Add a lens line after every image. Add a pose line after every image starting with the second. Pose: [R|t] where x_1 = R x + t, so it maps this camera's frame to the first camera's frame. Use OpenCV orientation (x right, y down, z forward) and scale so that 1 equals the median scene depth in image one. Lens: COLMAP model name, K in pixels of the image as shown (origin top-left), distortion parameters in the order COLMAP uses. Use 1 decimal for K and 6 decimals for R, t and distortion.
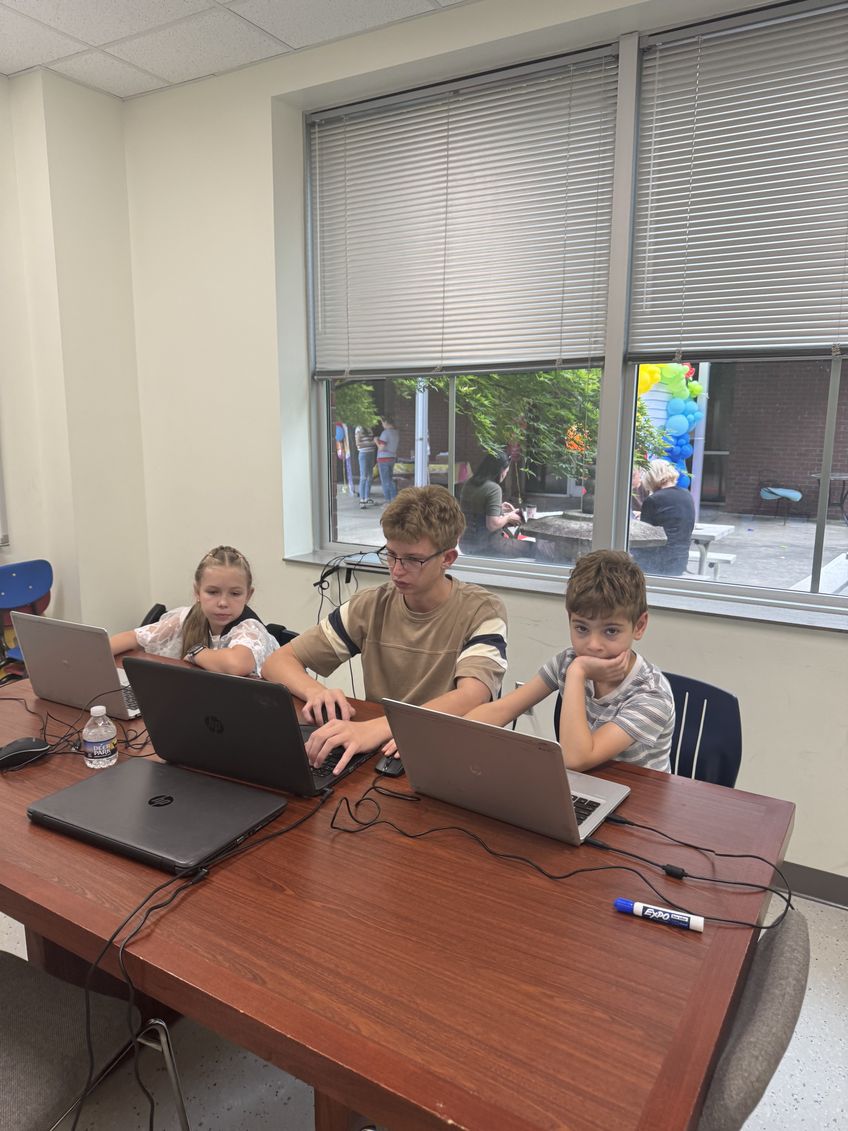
lens RADIAL K [[810.5, 0, 416.8], [0, 810.5, 582.9], [0, 0, 1]] dist [0.035155, -0.040970]
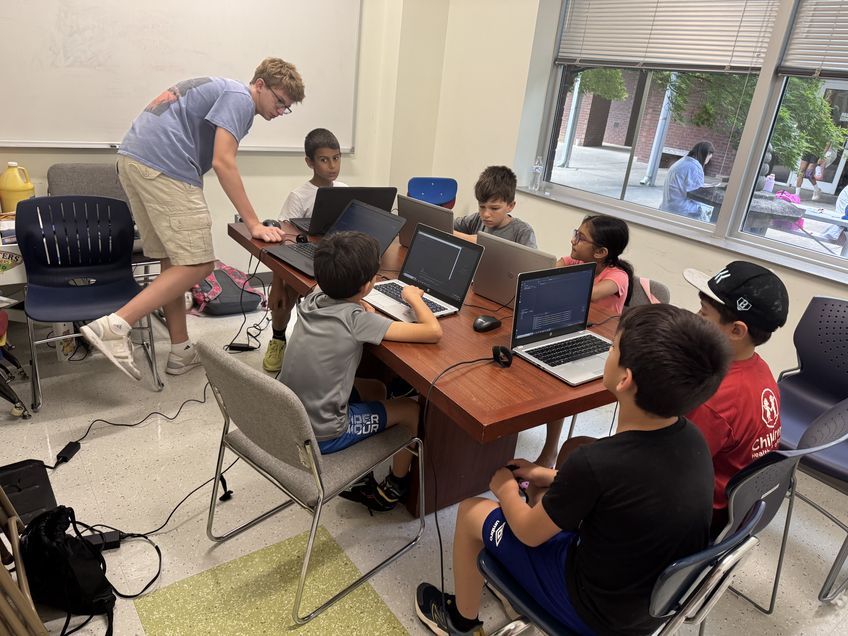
lens RADIAL K [[607.7, 0, 427.8], [0, 607.7, 324.3], [0, 0, 1]] dist [0.035155, -0.040970]
pose [[0.924332, 0.225845, -0.307580, 0.111542], [-0.170848, 0.965680, 0.195635, 0.025217], [0.341207, -0.128282, 0.931194, -0.162571]]
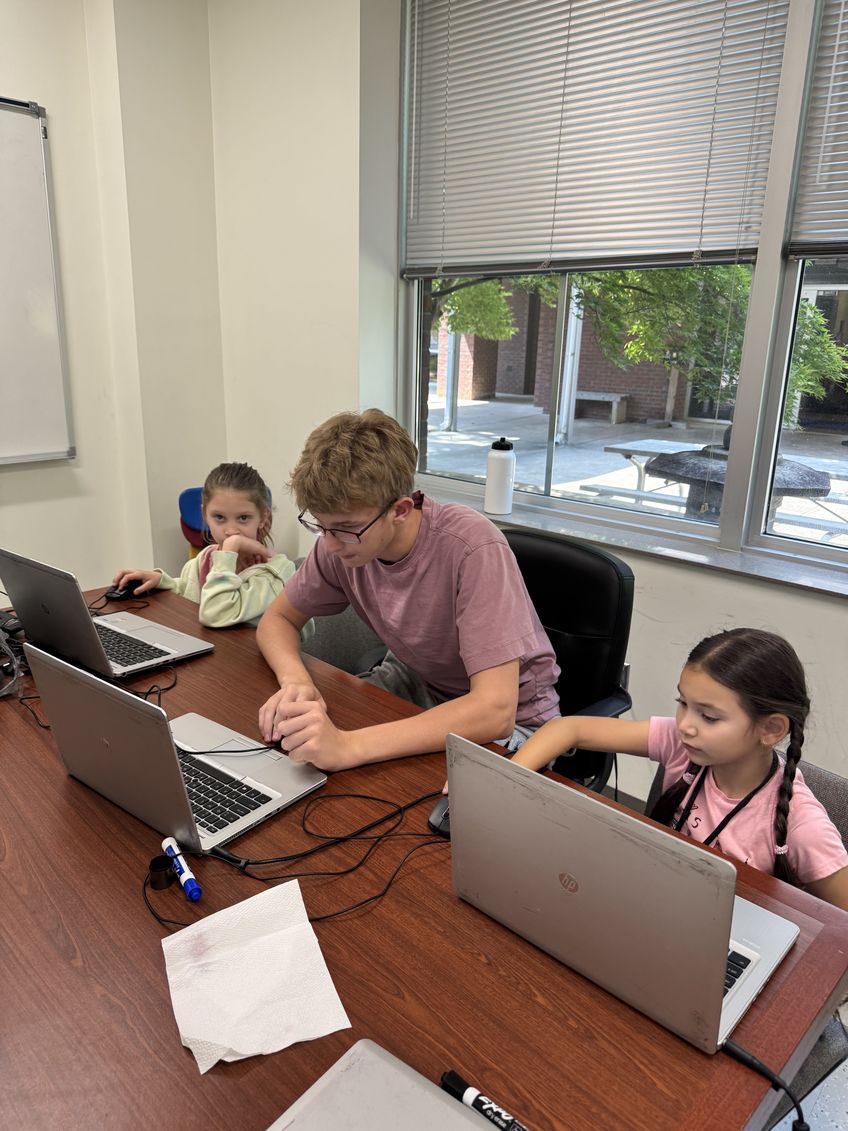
lens RADIAL K [[810.5, 0, 425.7], [0, 810.5, 559.7], [0, 0, 1]] dist [0.035155, -0.040970]
pose [[0.982360, 0.072391, -0.172422, 0.069691], [-0.059576, 0.995142, 0.078381, -0.027712], [0.177258, -0.066726, 0.981900, 0.161329]]
